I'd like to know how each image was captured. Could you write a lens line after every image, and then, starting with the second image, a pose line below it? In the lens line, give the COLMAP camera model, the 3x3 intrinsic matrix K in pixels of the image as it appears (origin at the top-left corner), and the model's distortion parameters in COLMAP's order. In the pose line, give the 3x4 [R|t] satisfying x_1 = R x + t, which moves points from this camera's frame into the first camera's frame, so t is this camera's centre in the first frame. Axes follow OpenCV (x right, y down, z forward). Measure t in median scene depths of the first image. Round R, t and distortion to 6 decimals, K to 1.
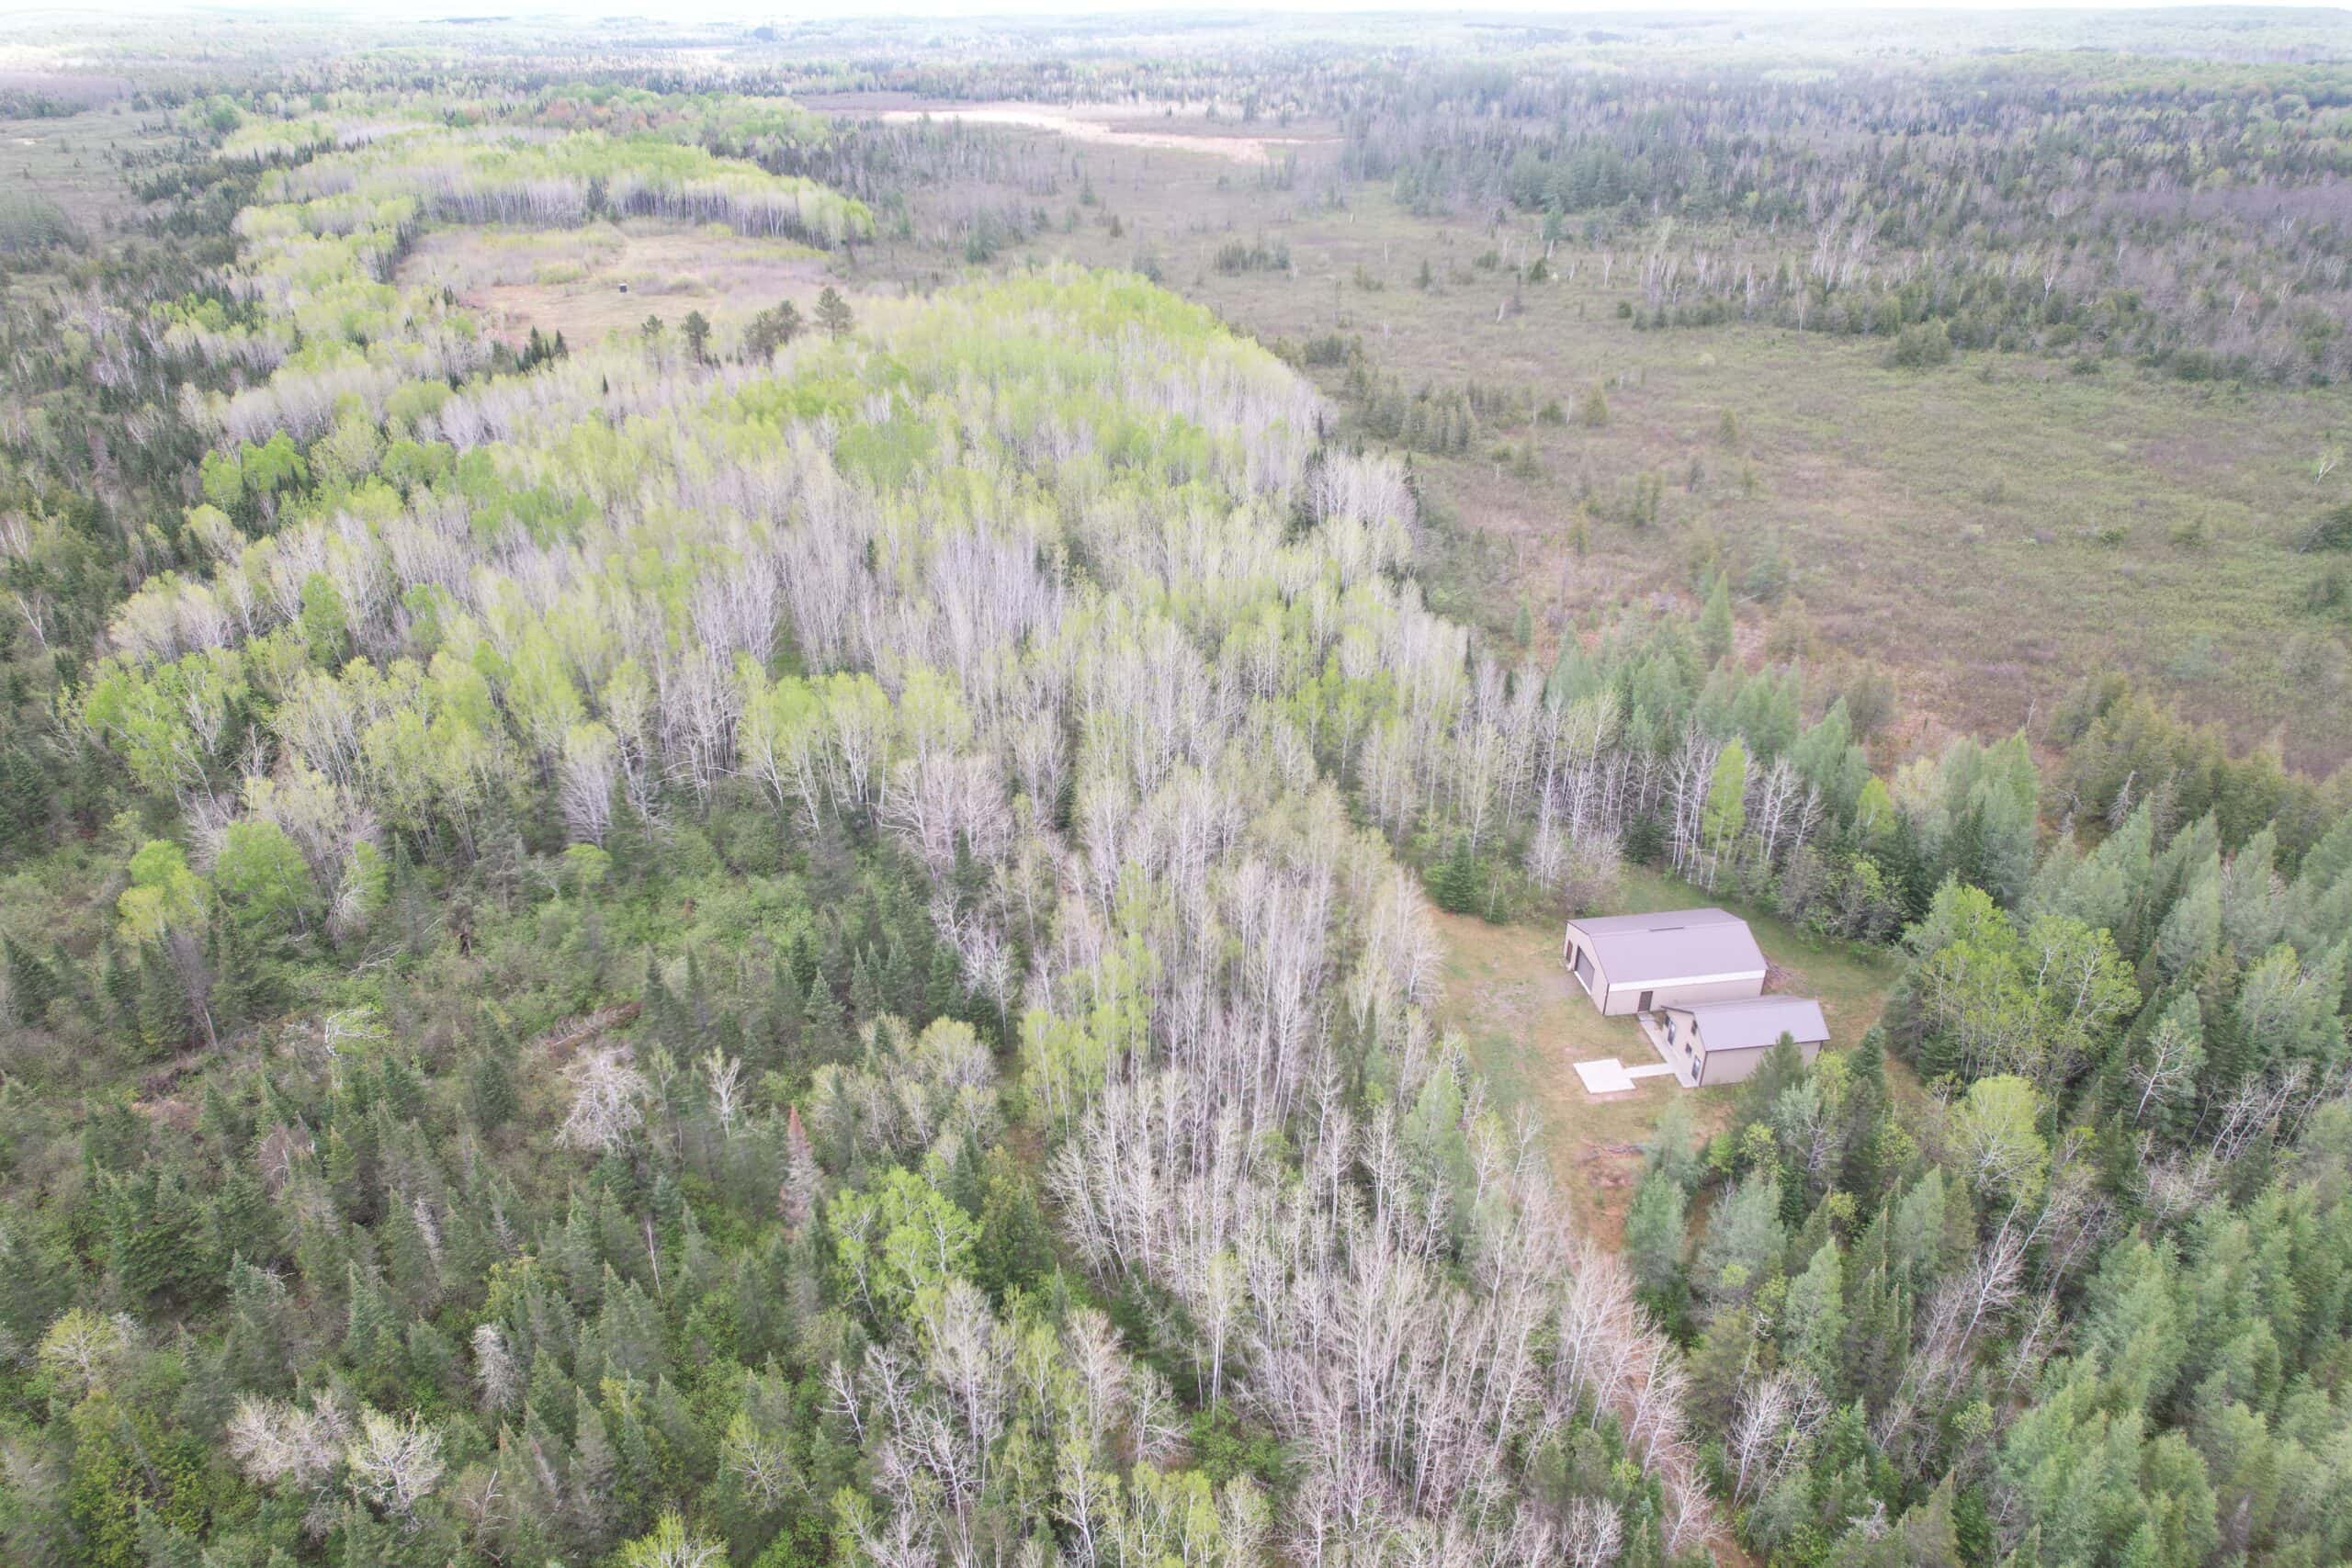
lens RADIAL K [[1518.2, 0, 1161.7], [0, 1518.2, 780.9], [0, 0, 1]] dist [-0.070587, 0.074622]
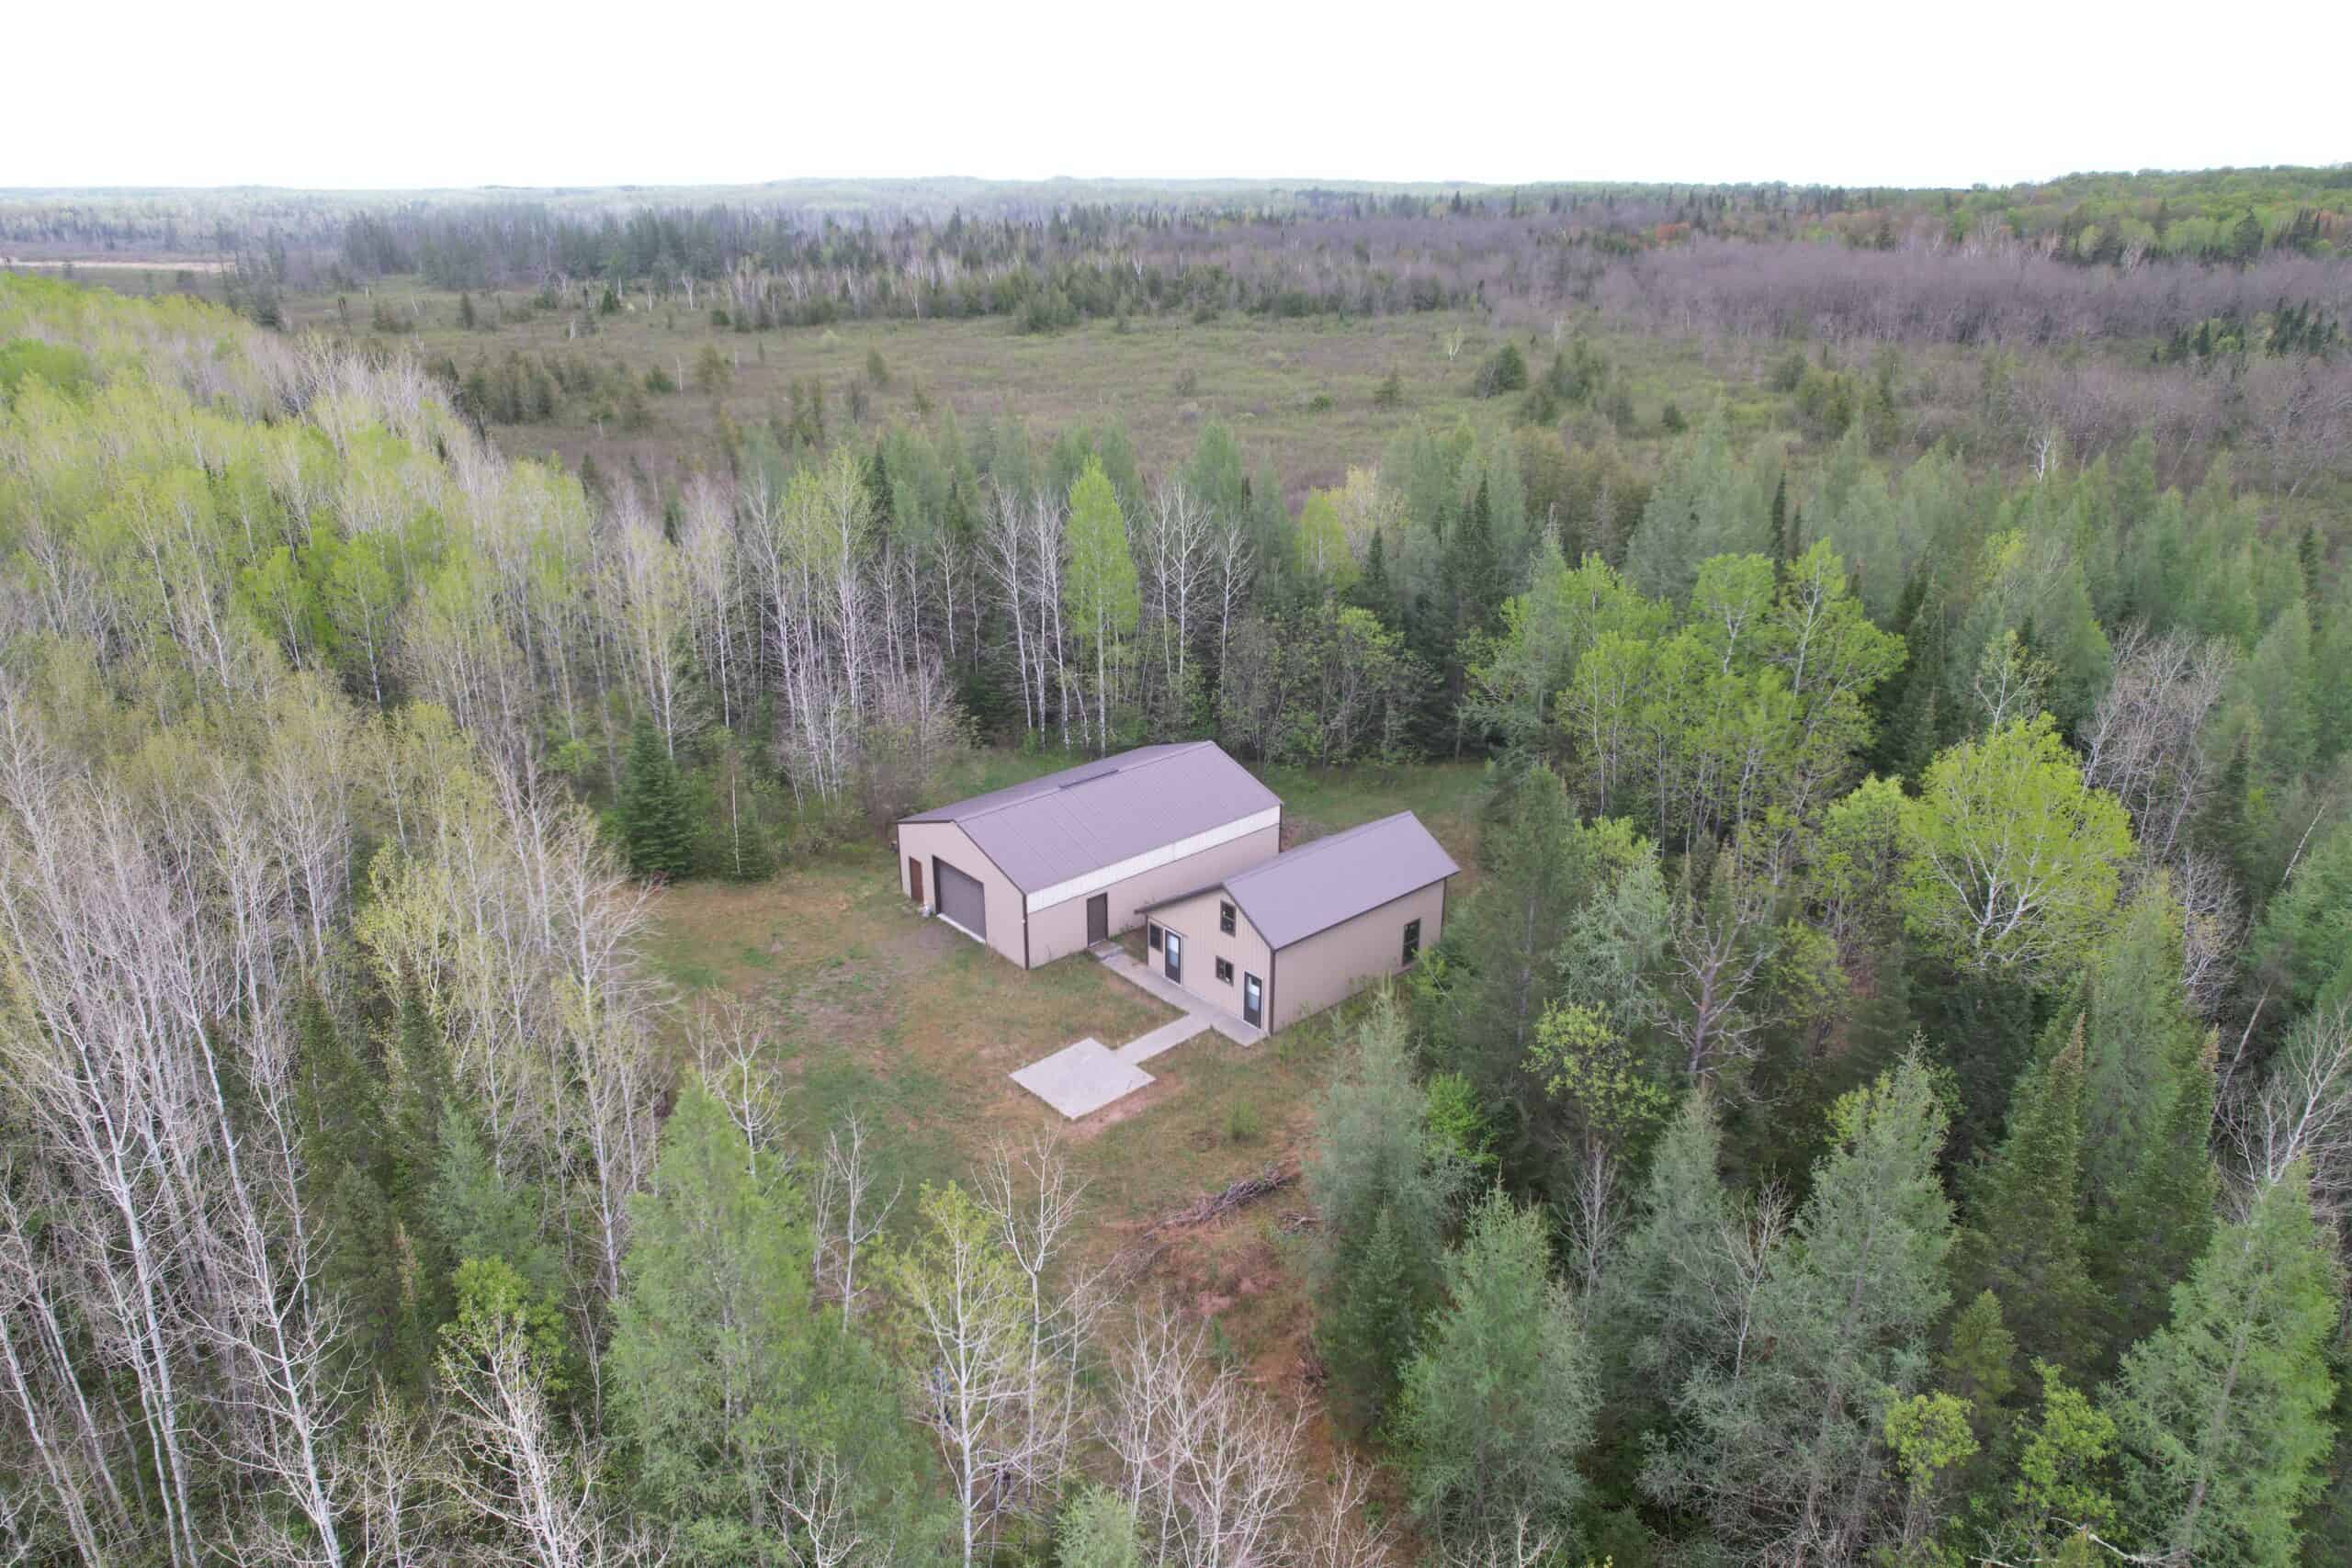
lens RADIAL K [[1518.2, 0, 1161.7], [0, 1518.2, 780.9], [0, 0, 1]] dist [-0.070587, 0.074622]
pose [[0.838939, -0.207979, 0.502918, 0.100089], [0.262421, 0.964164, -0.039031, 0.127411], [-0.476777, 0.164721, 0.863453, 0.555490]]
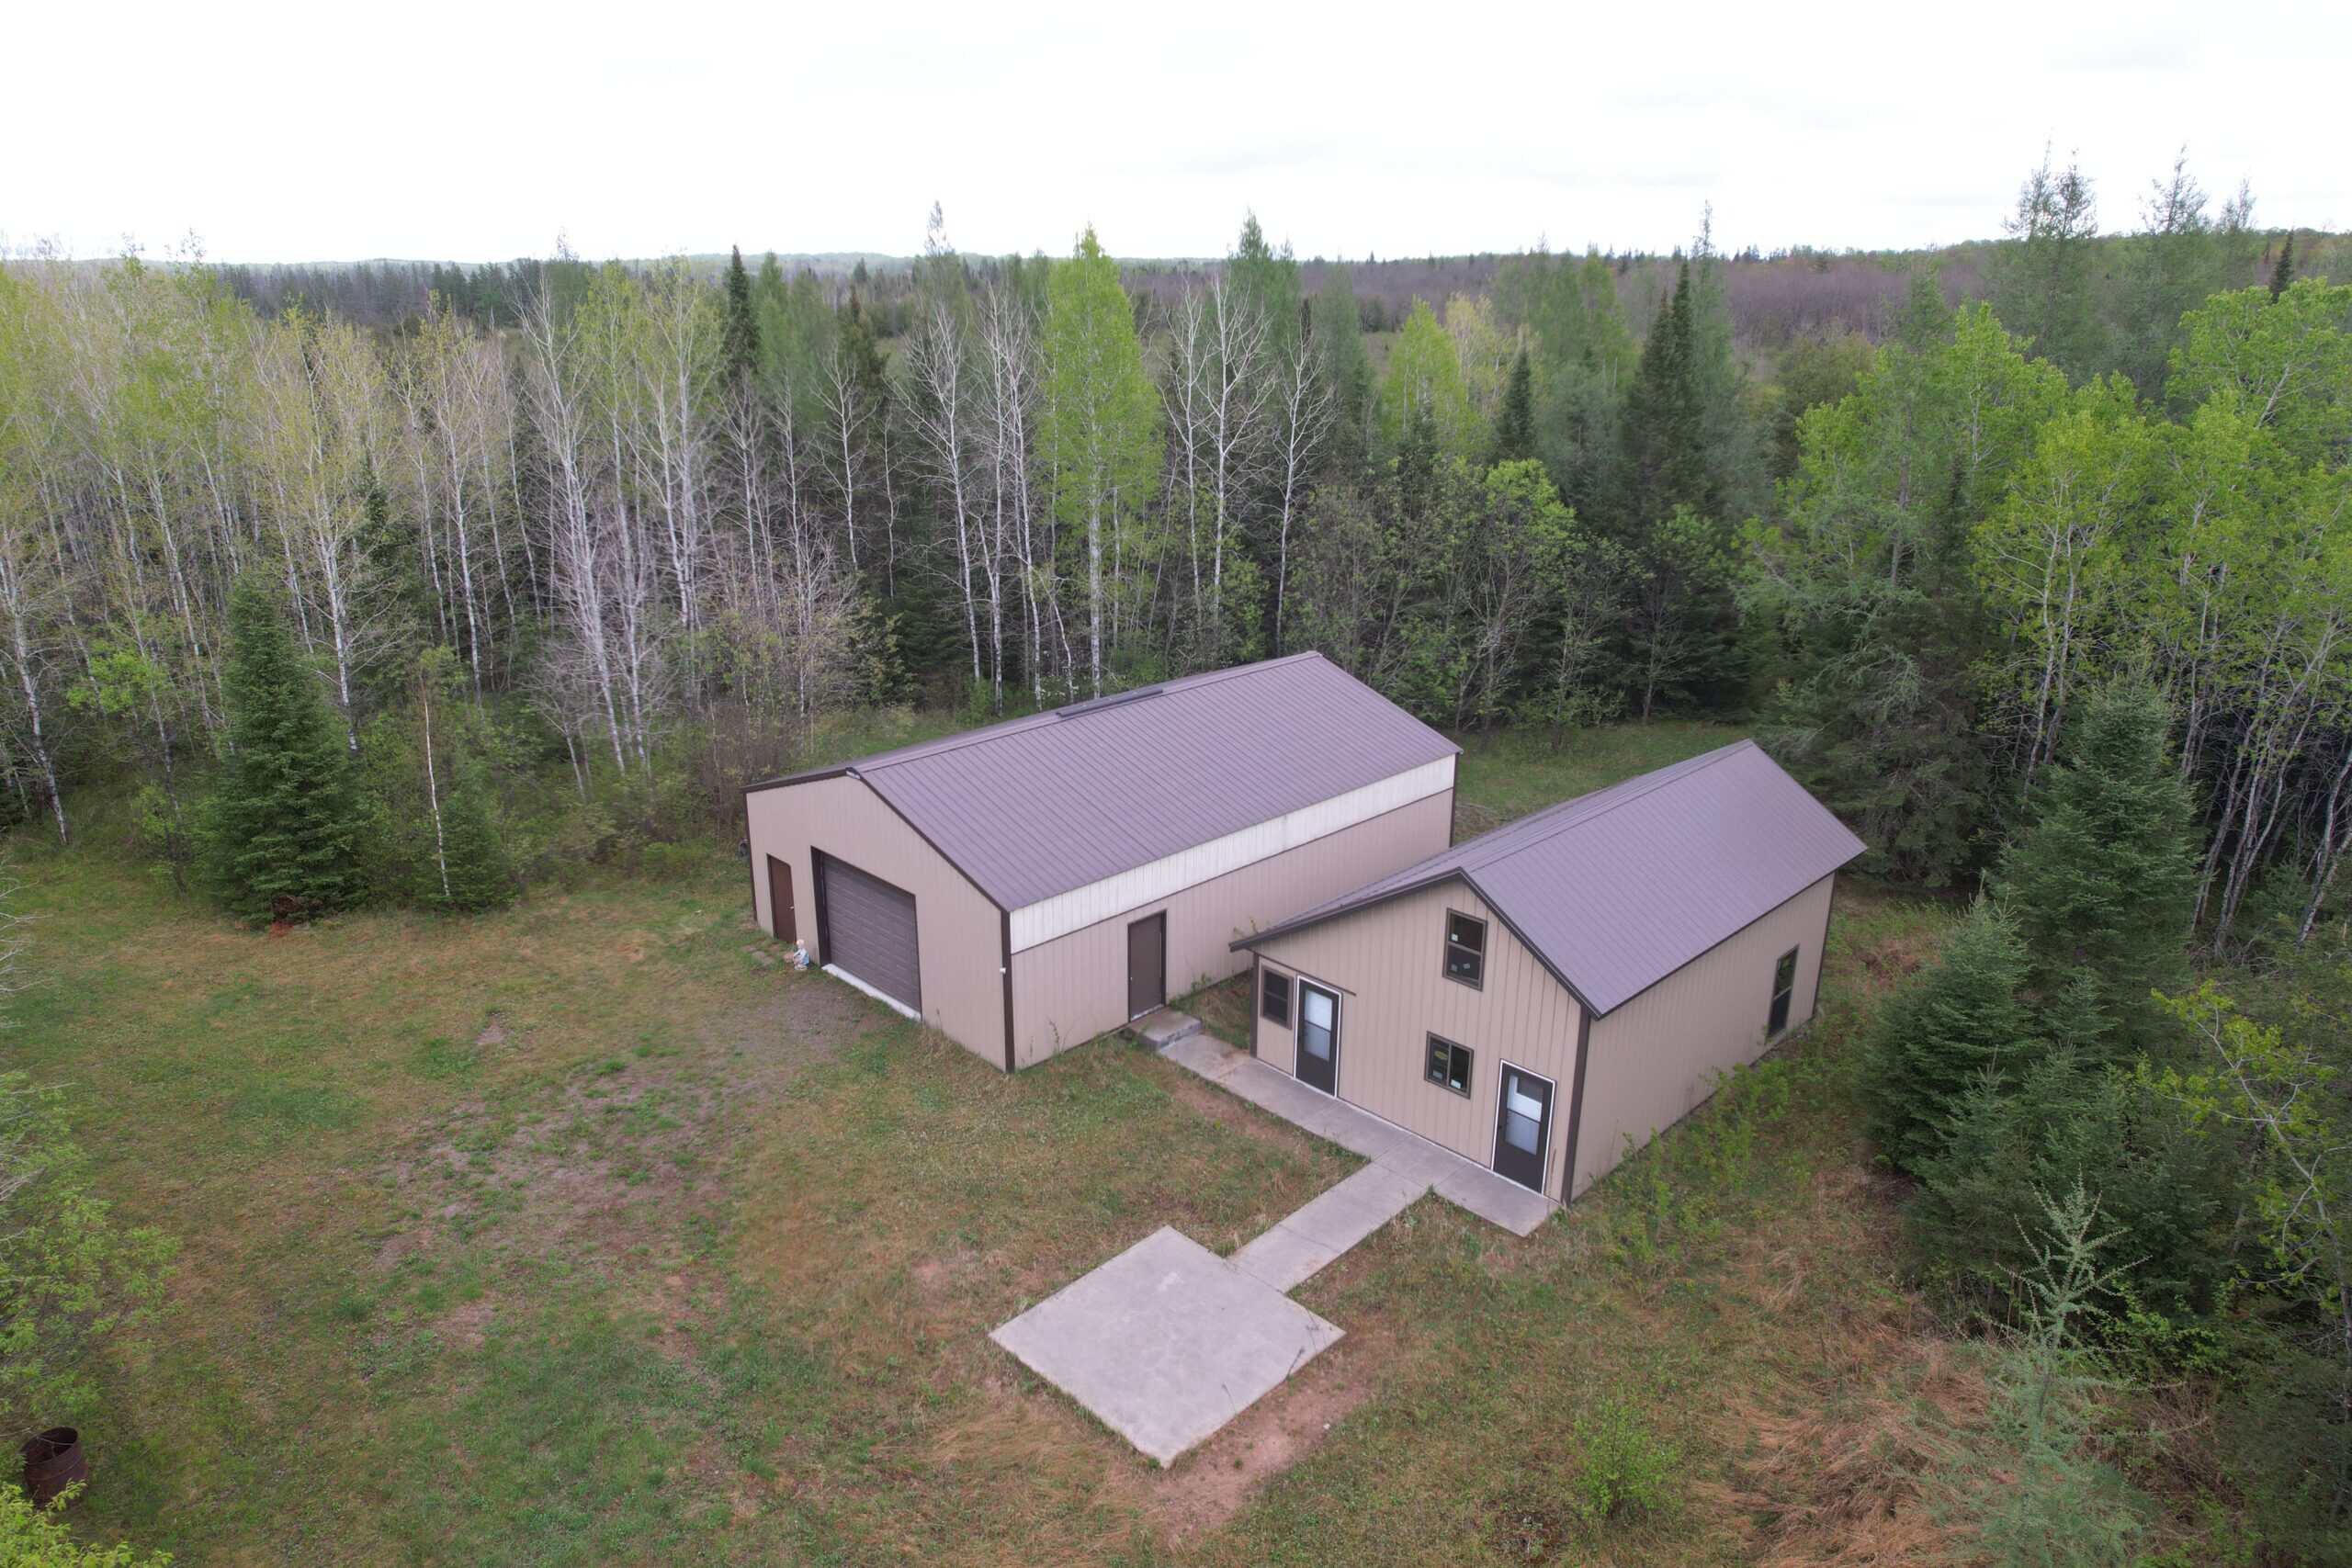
lens RADIAL K [[1518.2, 0, 1161.7], [0, 1518.2, 780.9], [0, 0, 1]] dist [-0.070587, 0.074622]
pose [[0.804396, -0.194115, 0.561486, 0.191017], [0.281636, 0.956763, -0.072709, 0.135990], [-0.523095, 0.216621, 0.824286, 0.787917]]
